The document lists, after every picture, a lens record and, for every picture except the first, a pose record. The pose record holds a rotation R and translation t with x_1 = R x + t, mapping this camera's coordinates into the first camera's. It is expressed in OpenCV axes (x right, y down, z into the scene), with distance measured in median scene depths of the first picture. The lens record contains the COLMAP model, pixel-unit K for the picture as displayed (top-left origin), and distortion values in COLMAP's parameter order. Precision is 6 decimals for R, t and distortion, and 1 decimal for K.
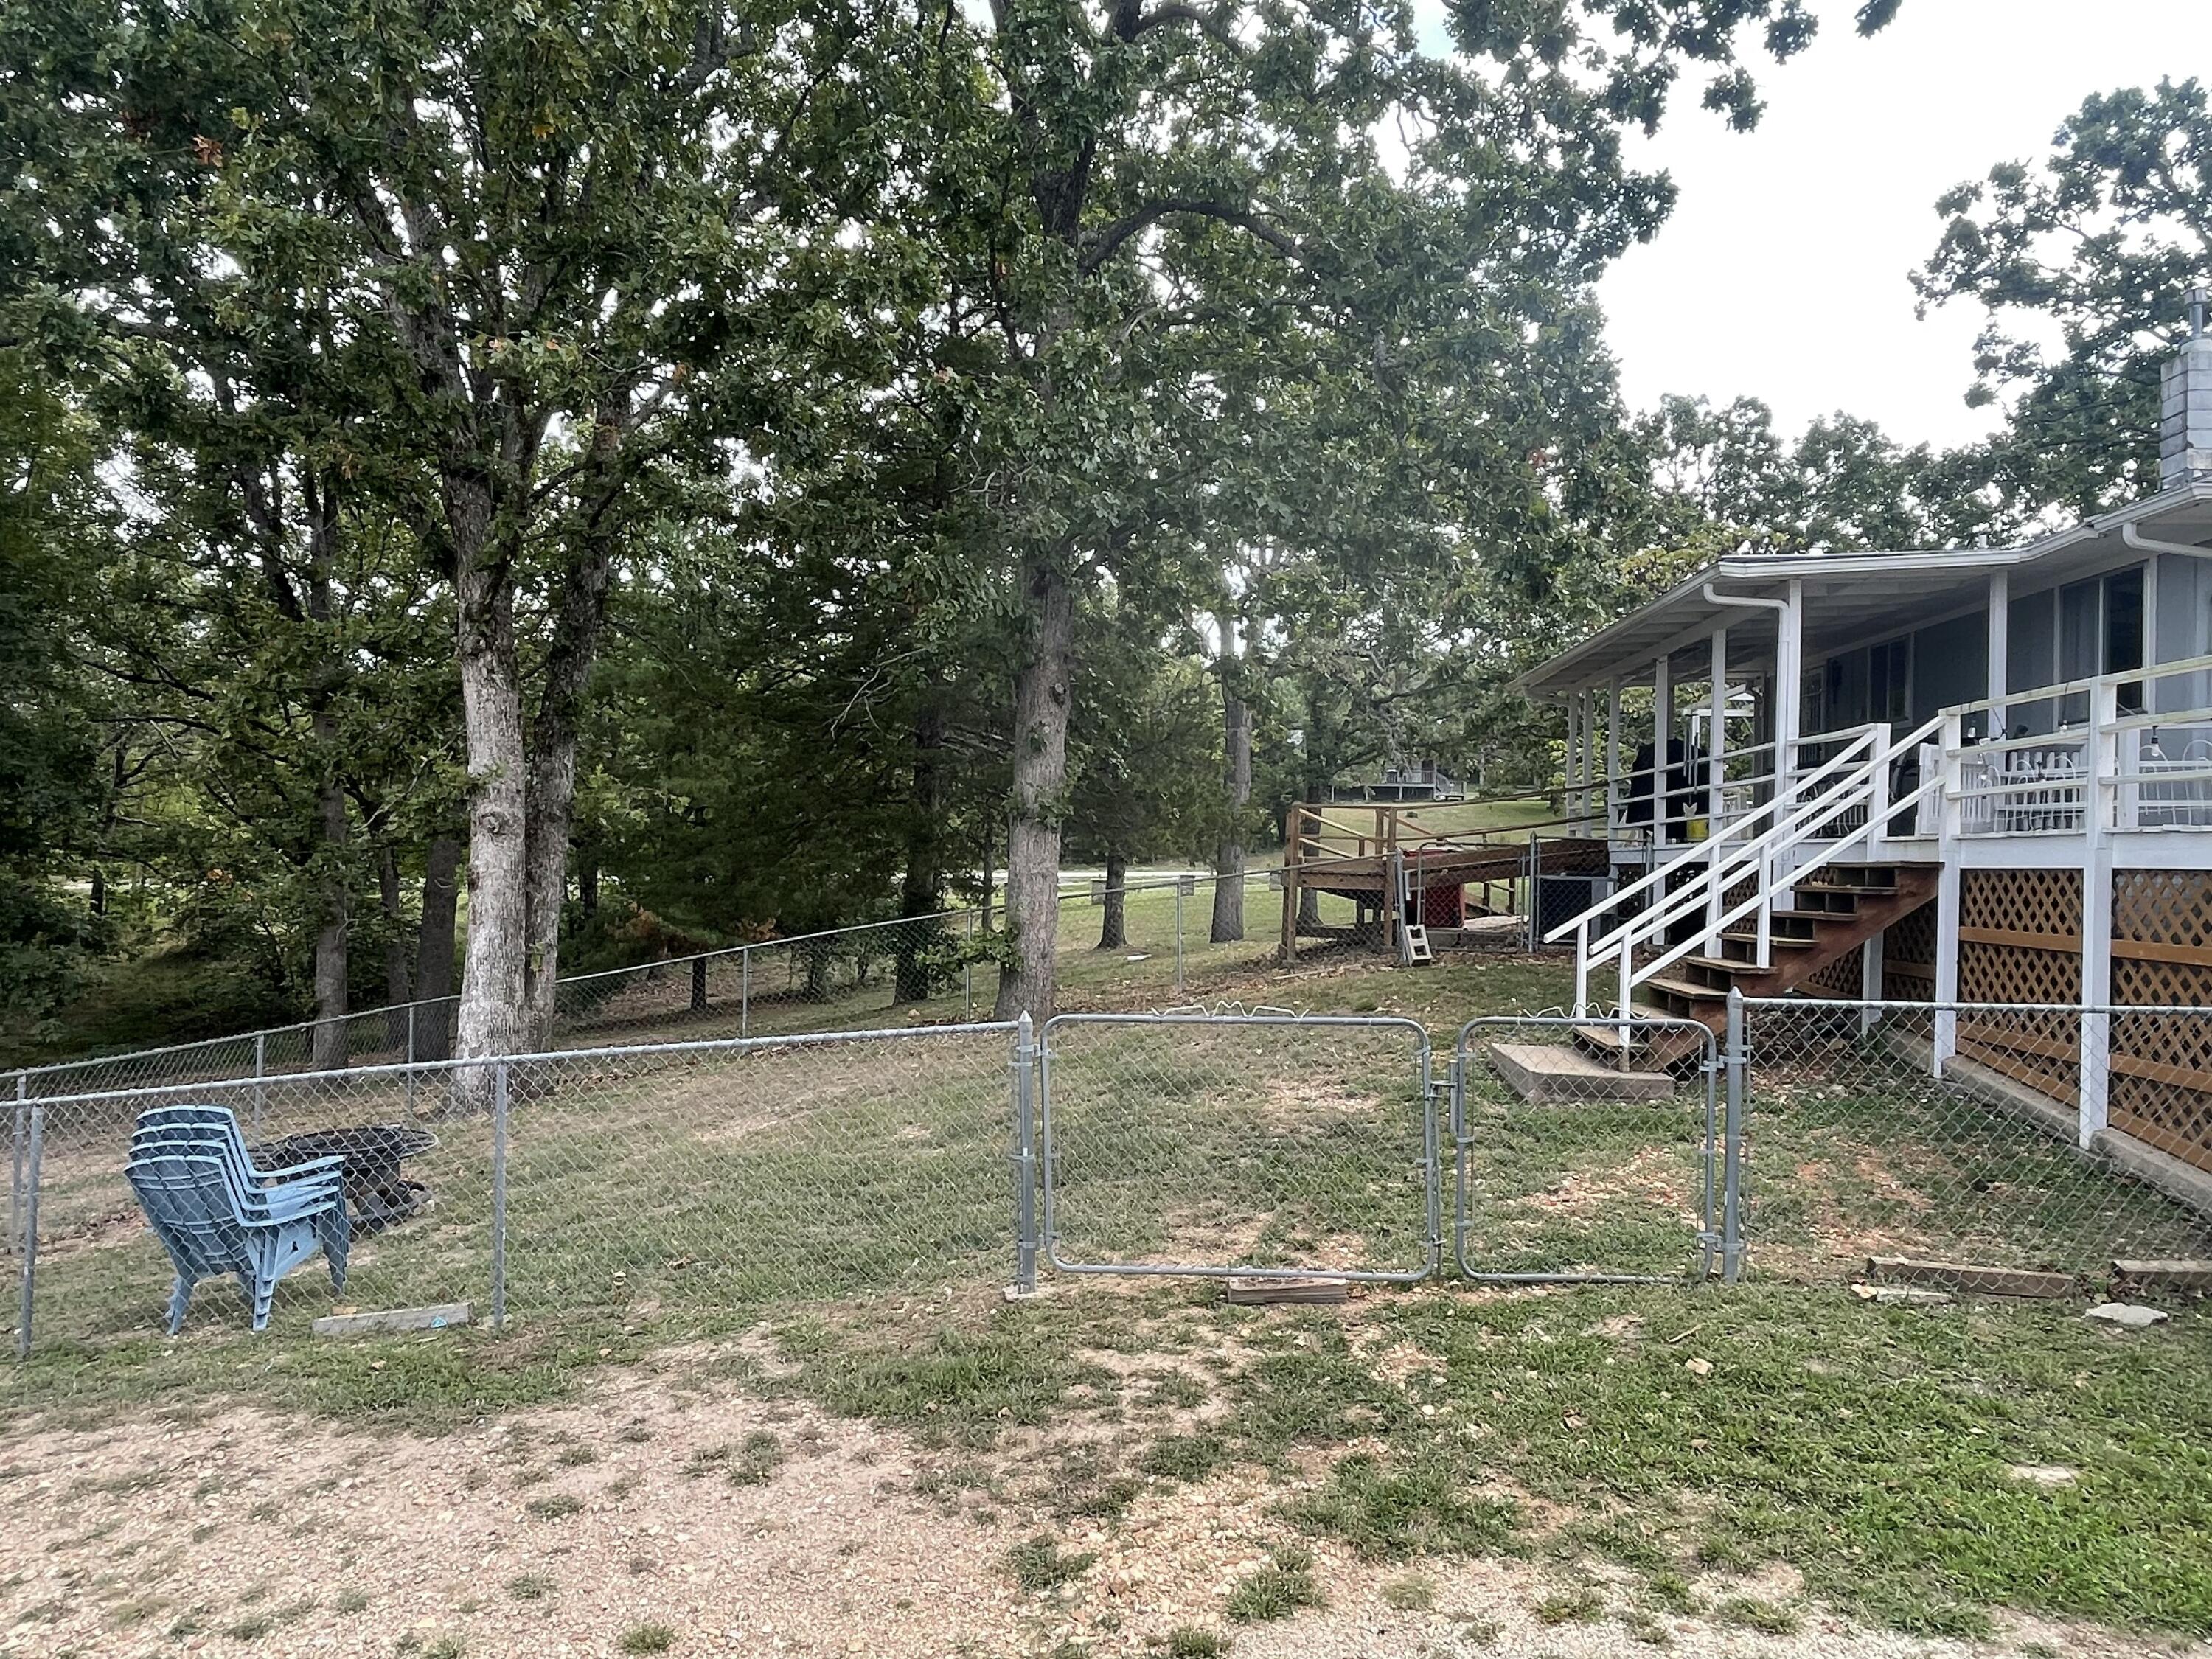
lens RADIAL K [[1469.5, 0, 1019.1], [0, 1469.5, 835.0], [0, 0, 1]] dist [-0.029044, 0.005157]
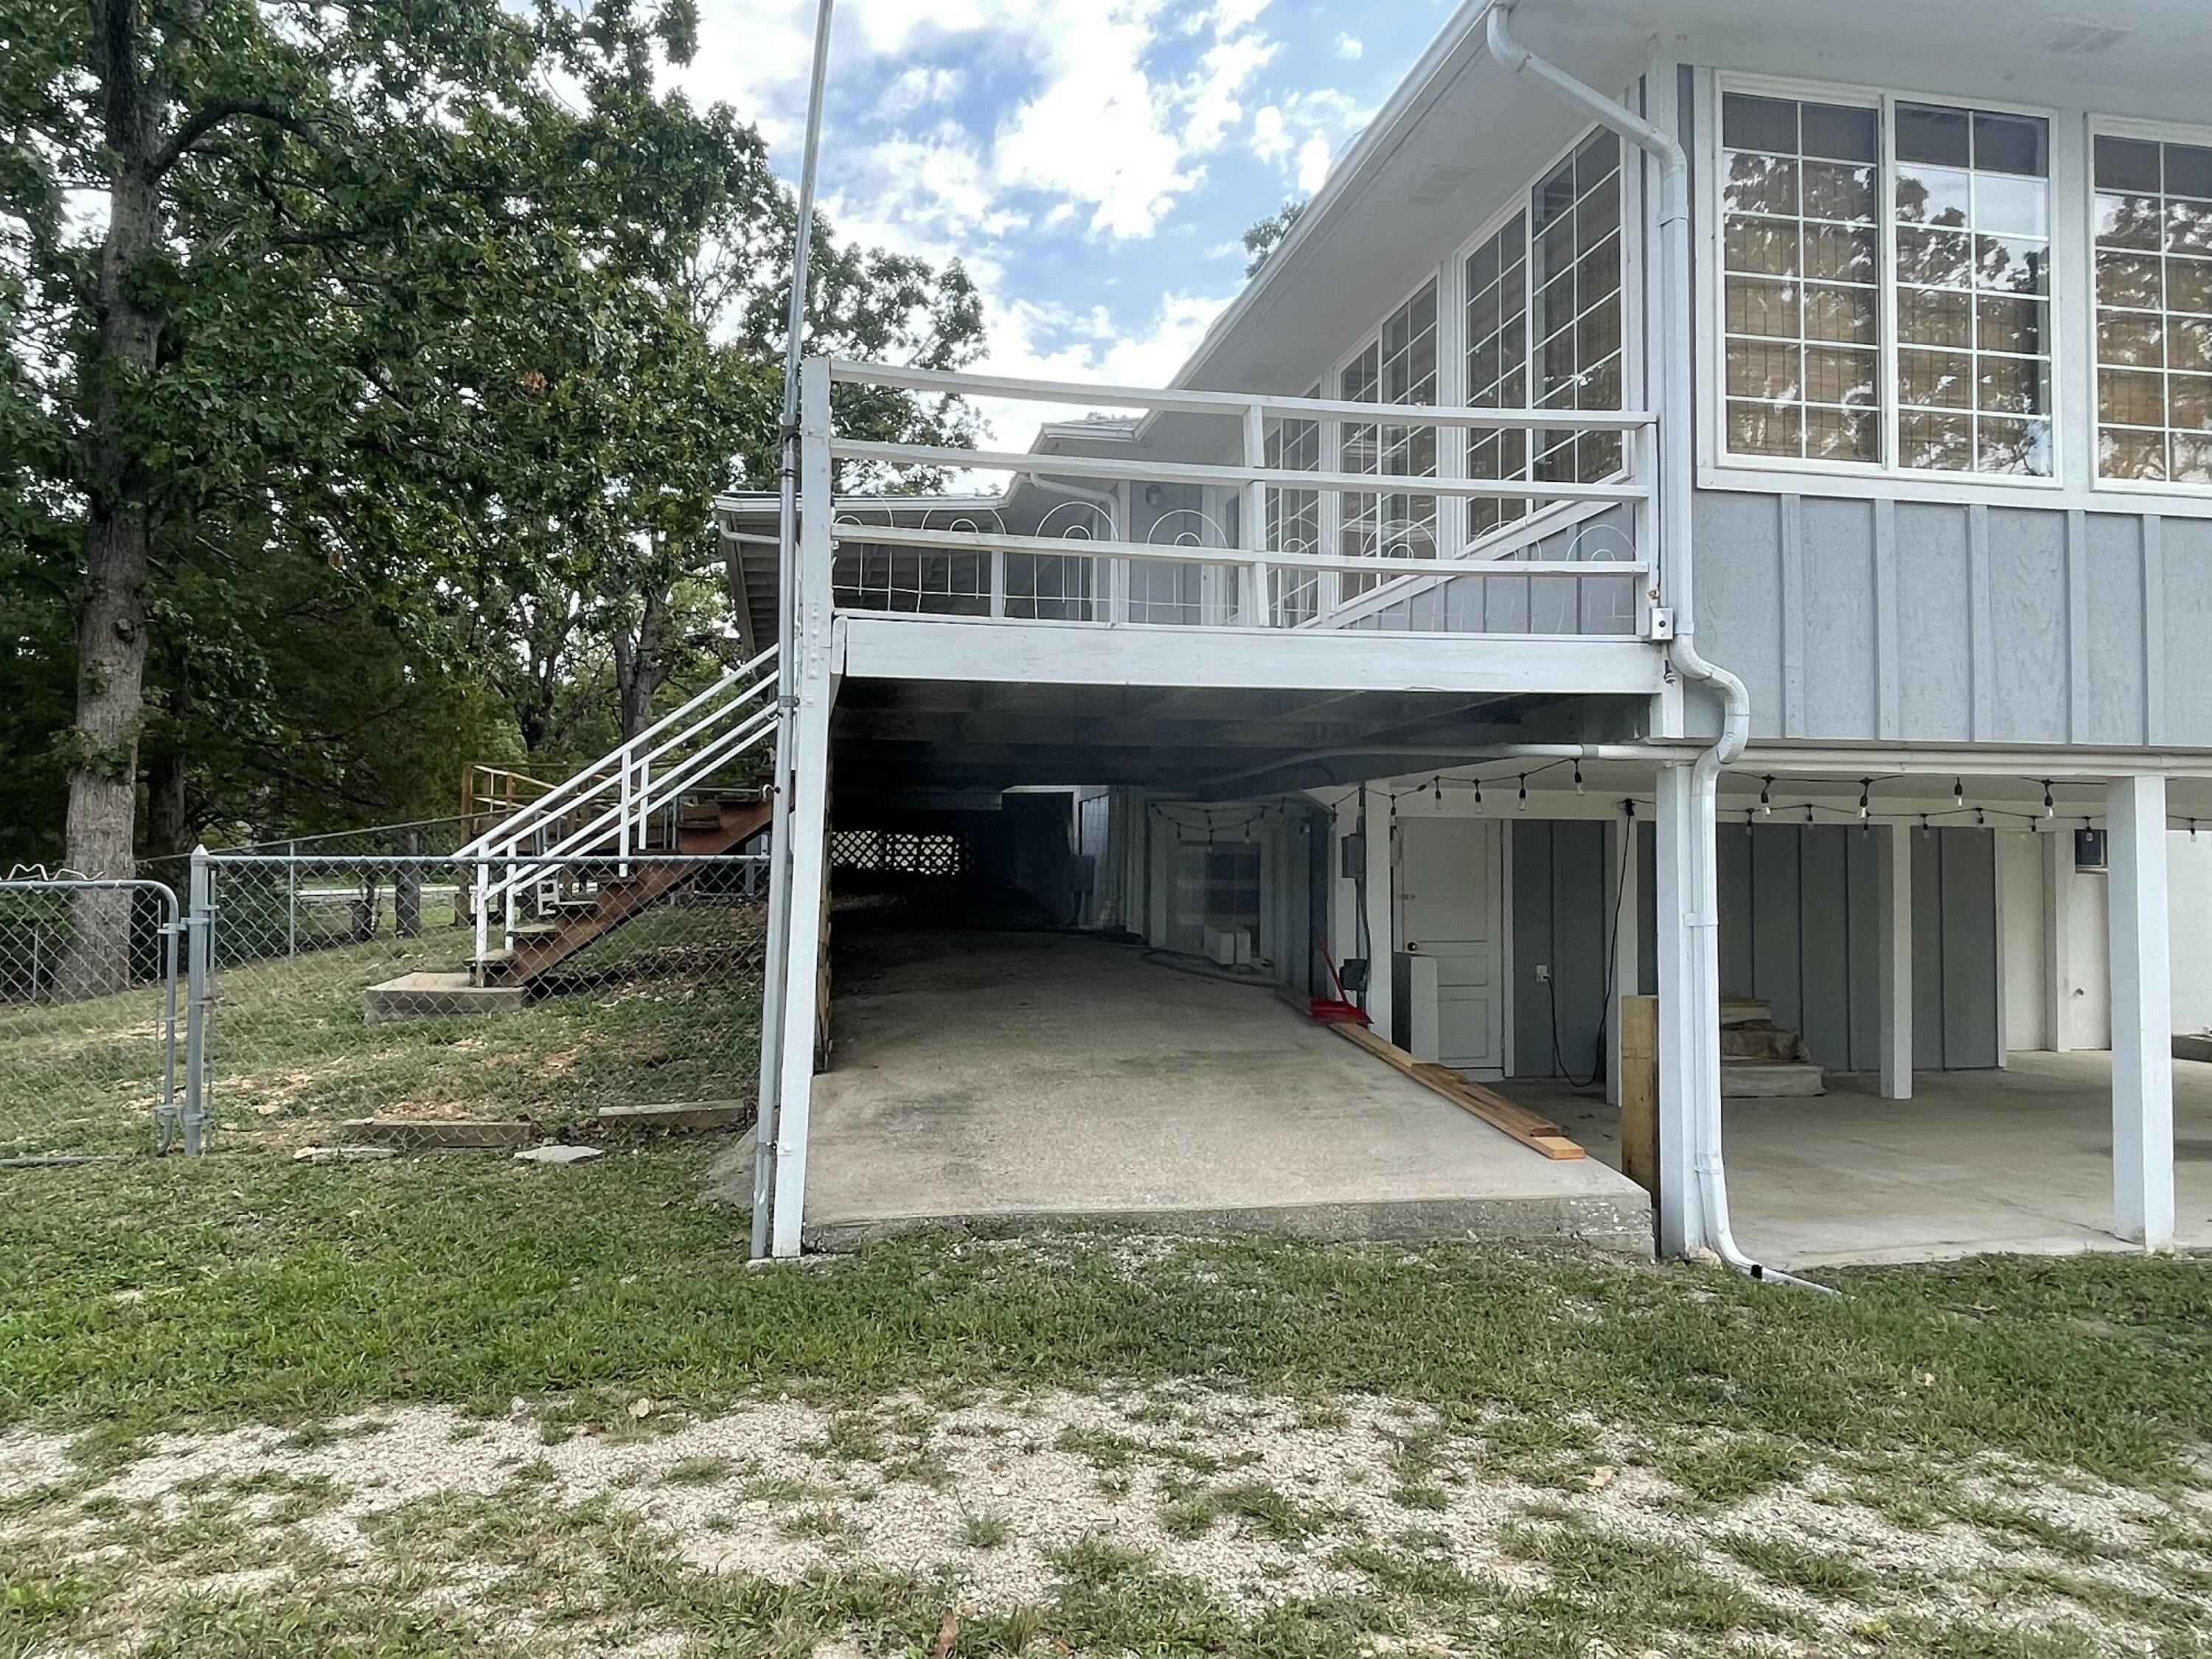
lens RADIAL K [[1485.3, 0, 1067.2], [0, 1485.3, 832.5], [0, 0, 1]] dist [-0.008953, -0.003710]
pose [[0.953556, -0.010809, 0.301023, 0.738966], [0.015455, 0.999795, -0.013056, 0.117702], [-0.300820, 0.017102, 0.953528, -0.088755]]
